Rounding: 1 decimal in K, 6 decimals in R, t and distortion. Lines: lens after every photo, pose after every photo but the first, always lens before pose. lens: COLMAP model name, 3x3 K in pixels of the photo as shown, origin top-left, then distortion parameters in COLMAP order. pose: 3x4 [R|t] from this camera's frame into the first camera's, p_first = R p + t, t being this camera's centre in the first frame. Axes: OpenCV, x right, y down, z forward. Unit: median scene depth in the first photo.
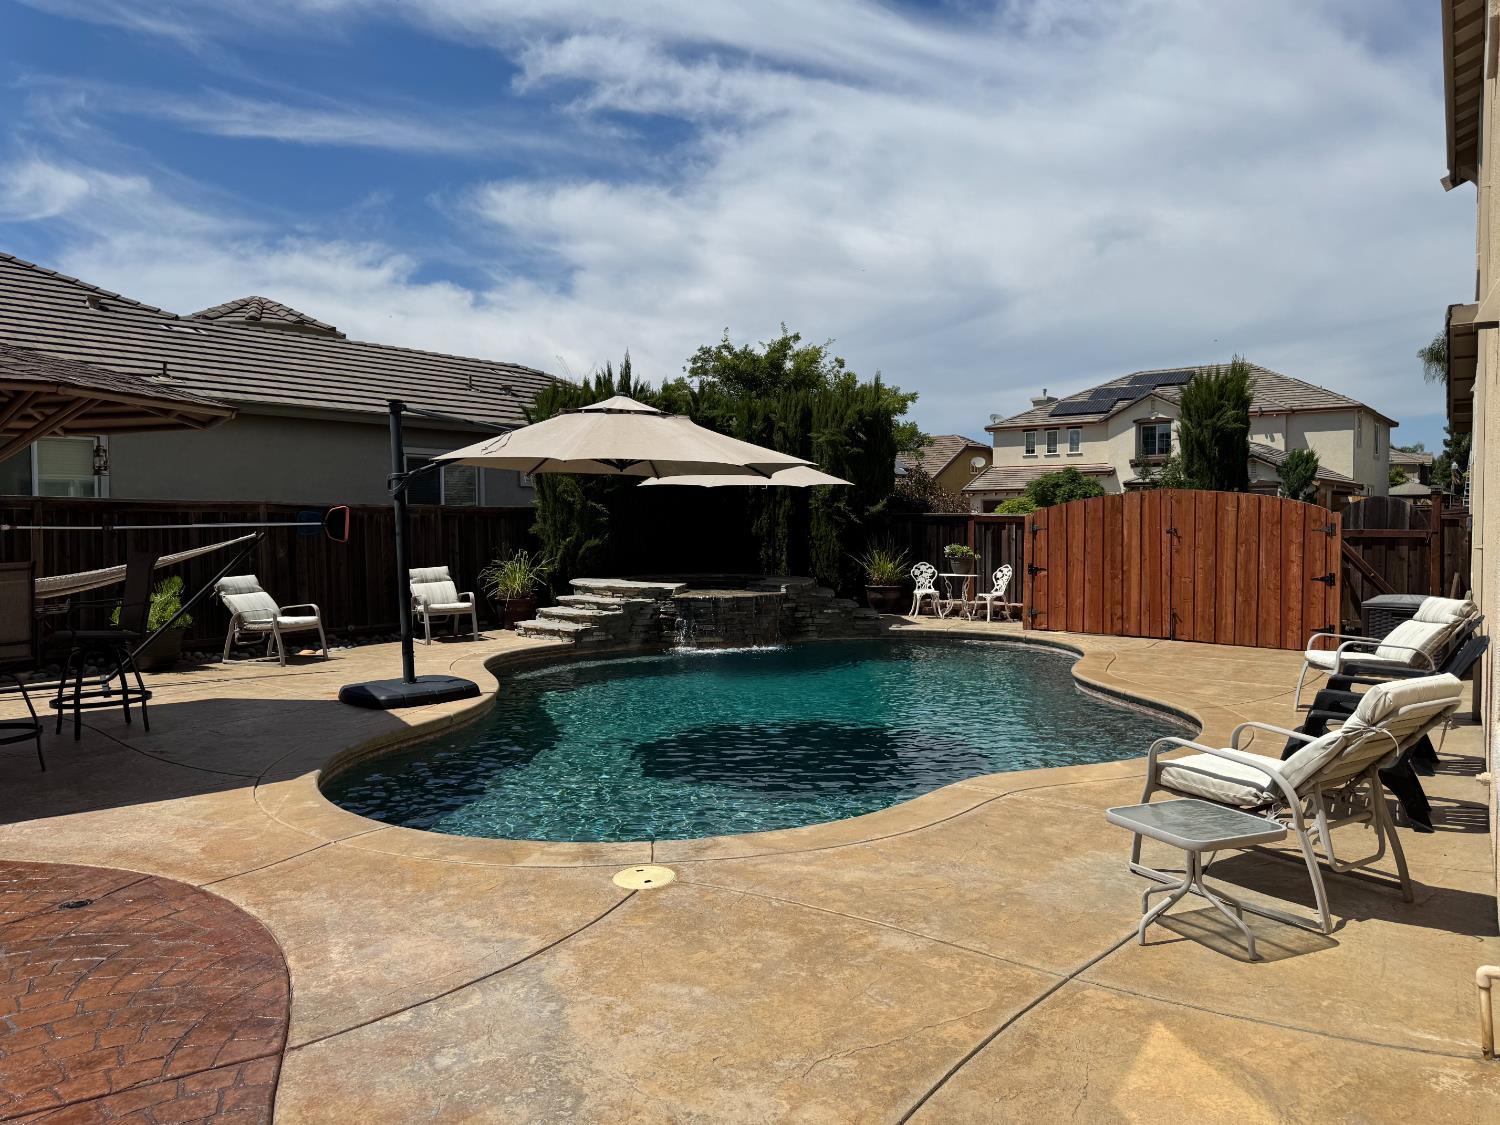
lens RADIAL K [[1059.0, 0, 743.1], [0, 1059.0, 554.7], [0, 0, 1]] dist [0.182279, -0.284951]
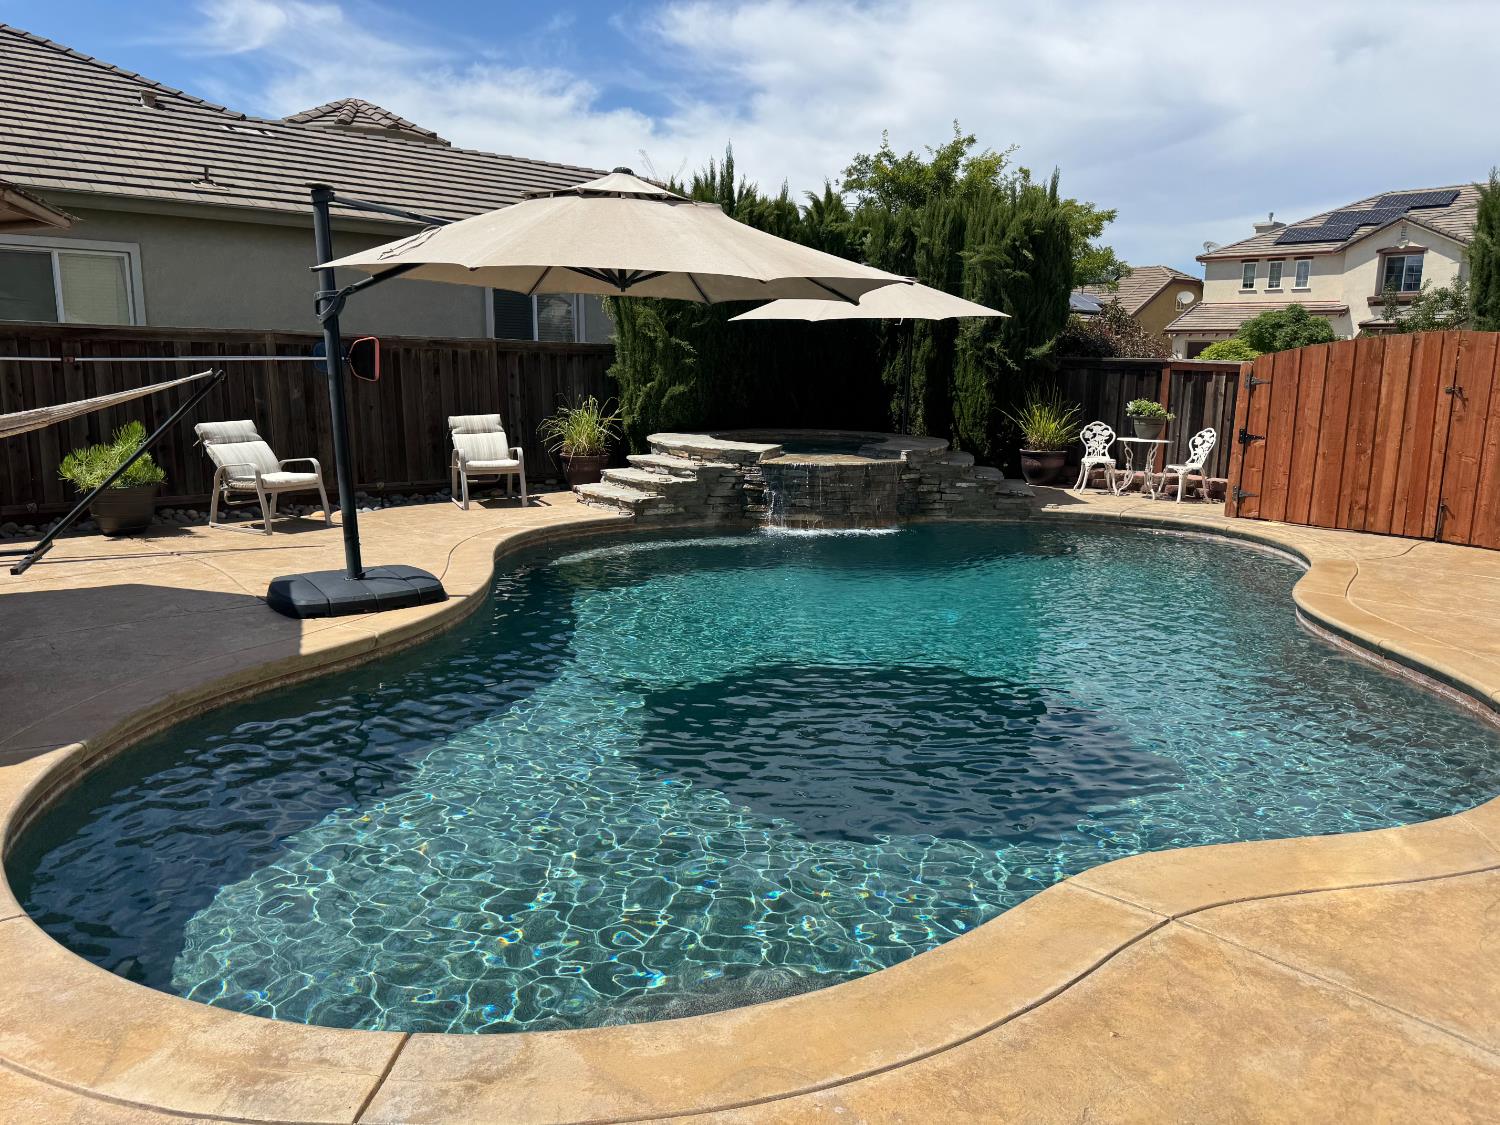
lens RADIAL K [[1063.2, 0, 750.0], [0, 1063.2, 562.5], [0, 0, 1]] dist [0.085552, -0.113976]
pose [[0.987324, 0.046916, -0.151624, 0.048039], [-0.022863, 0.987390, 0.156648, -0.010111], [0.157061, -0.151196, 0.975947, 0.202251]]
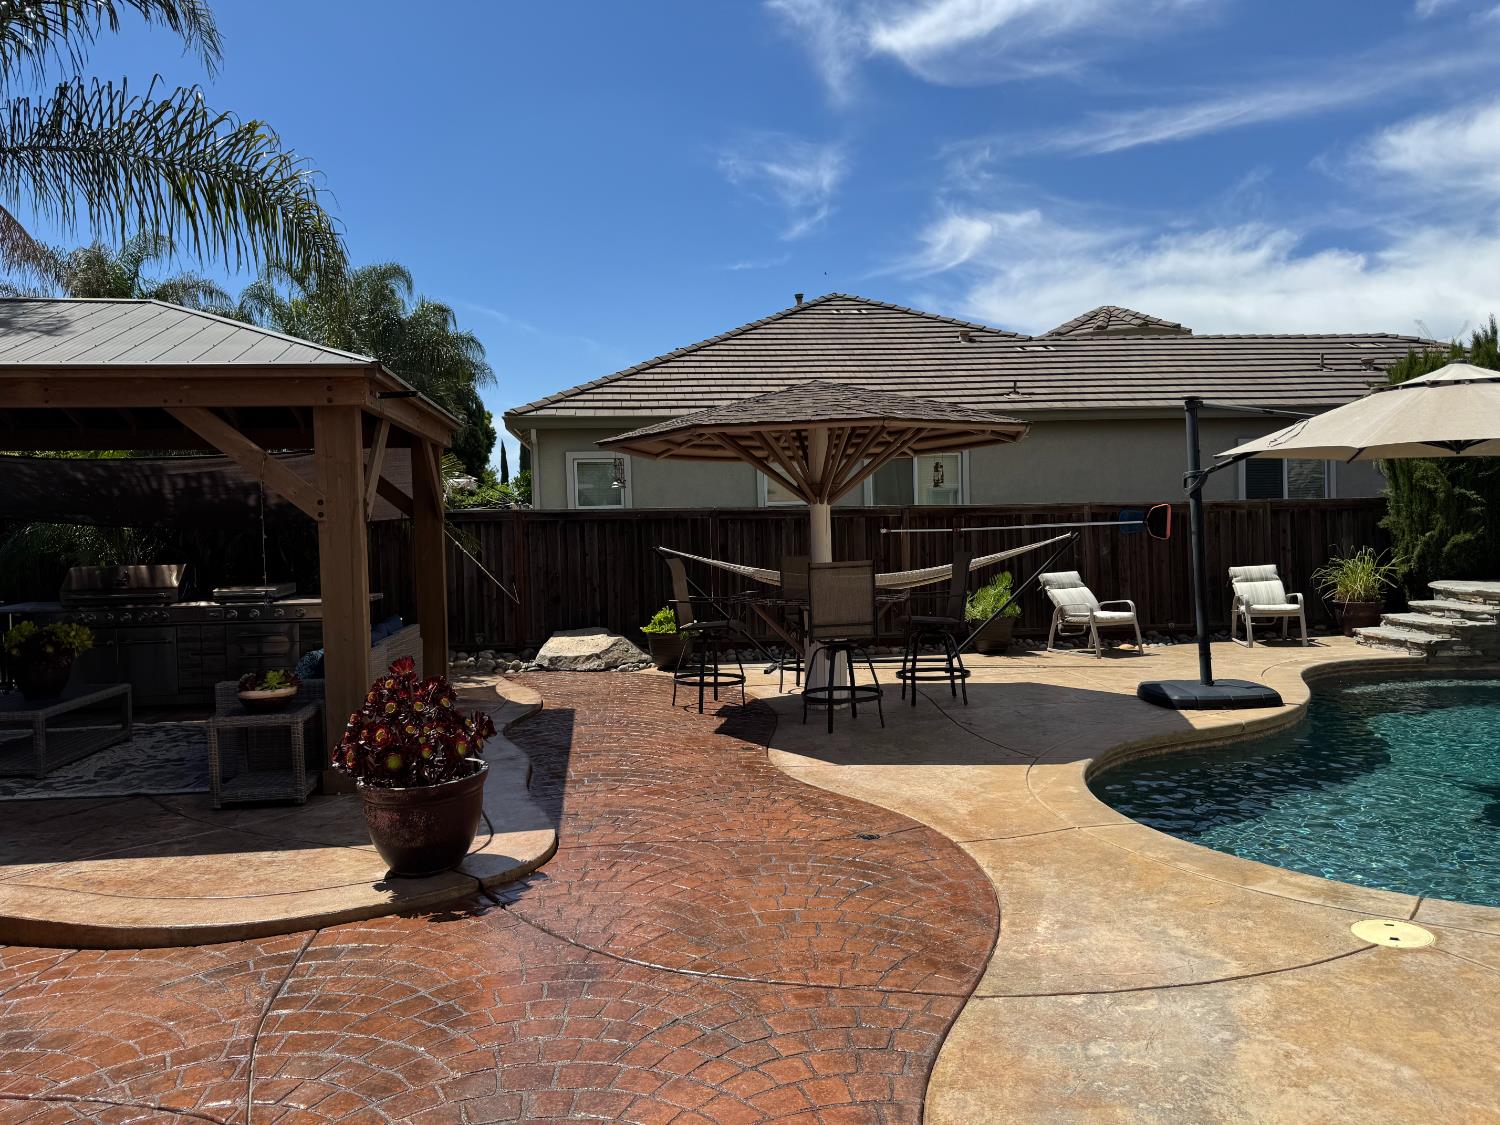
lens RADIAL K [[1063.2, 0, 750.0], [0, 1063.2, 562.5], [0, 0, 1]] dist [0.085552, -0.113976]
pose [[0.724948, 0.007730, -0.688760, 0.039413], [0.000795, 0.999927, 0.012060, -0.002693], [0.688803, -0.009290, 0.724889, 0.006068]]
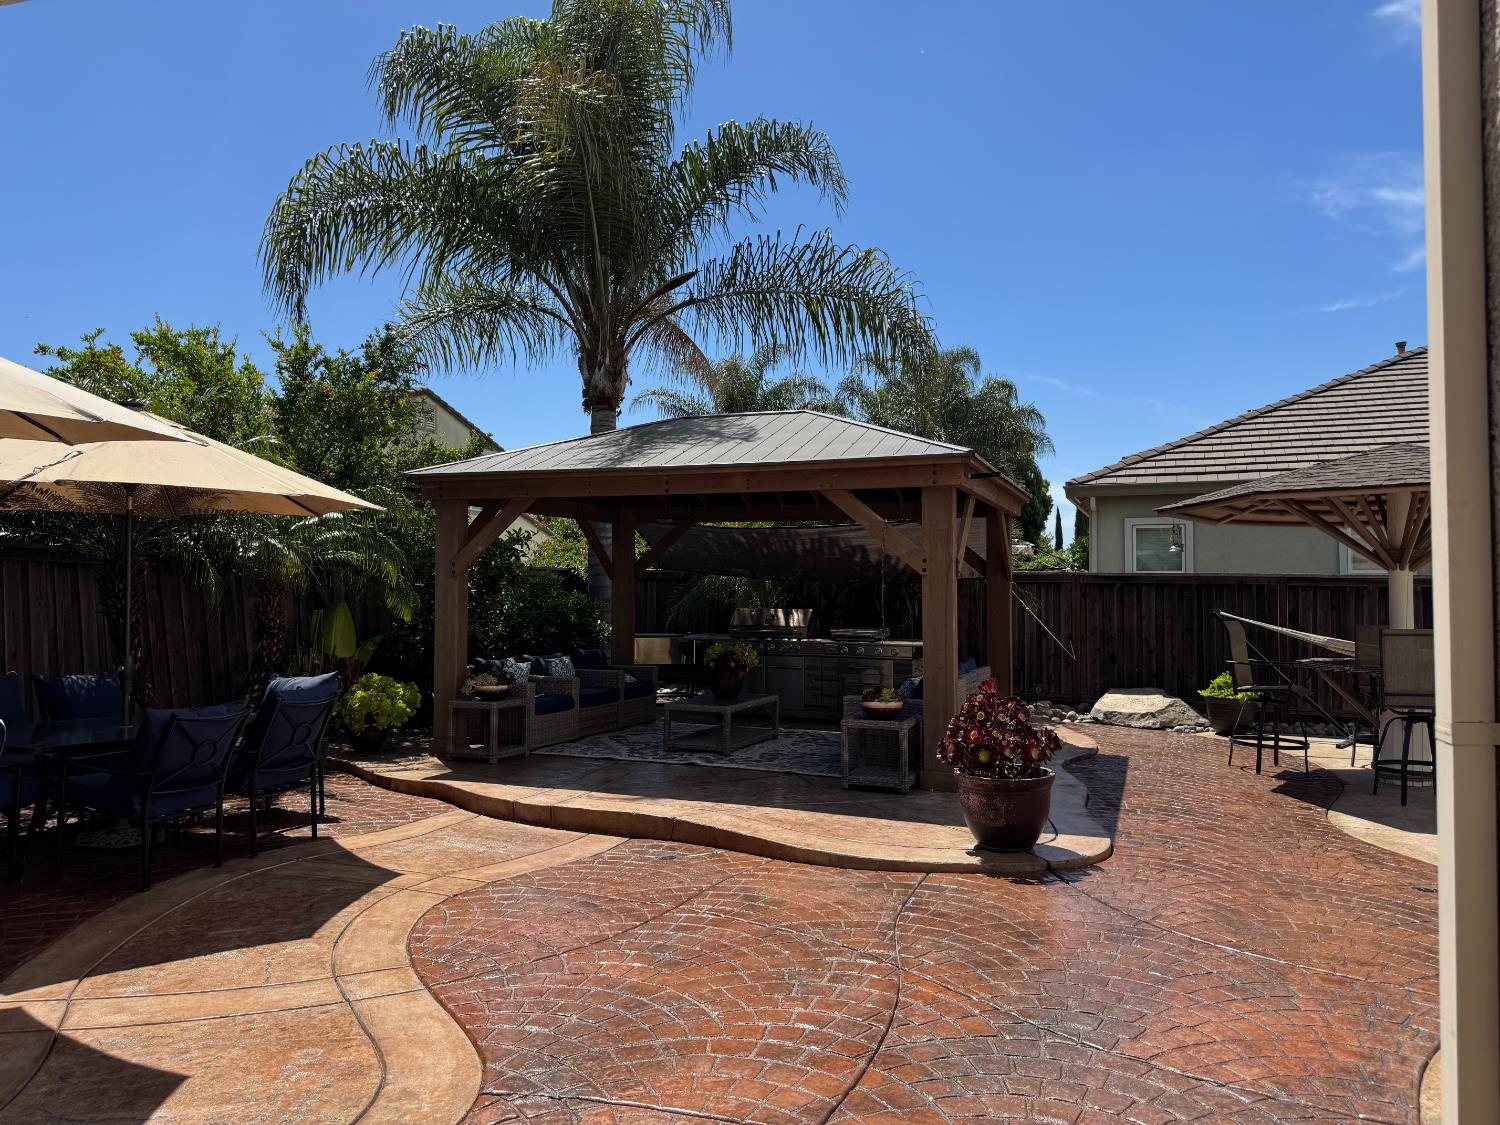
lens RADIAL K [[1120.5, 0, 750.0], [0, 1120.5, 562.5], [0, 0, 1]] dist [0.095570, -0.163842]
pose [[0.317372, -0.029375, -0.947846, 0.109198], [-0.037289, 0.998361, -0.043426, 0.005242], [0.947568, 0.049127, 0.315756, -0.046923]]
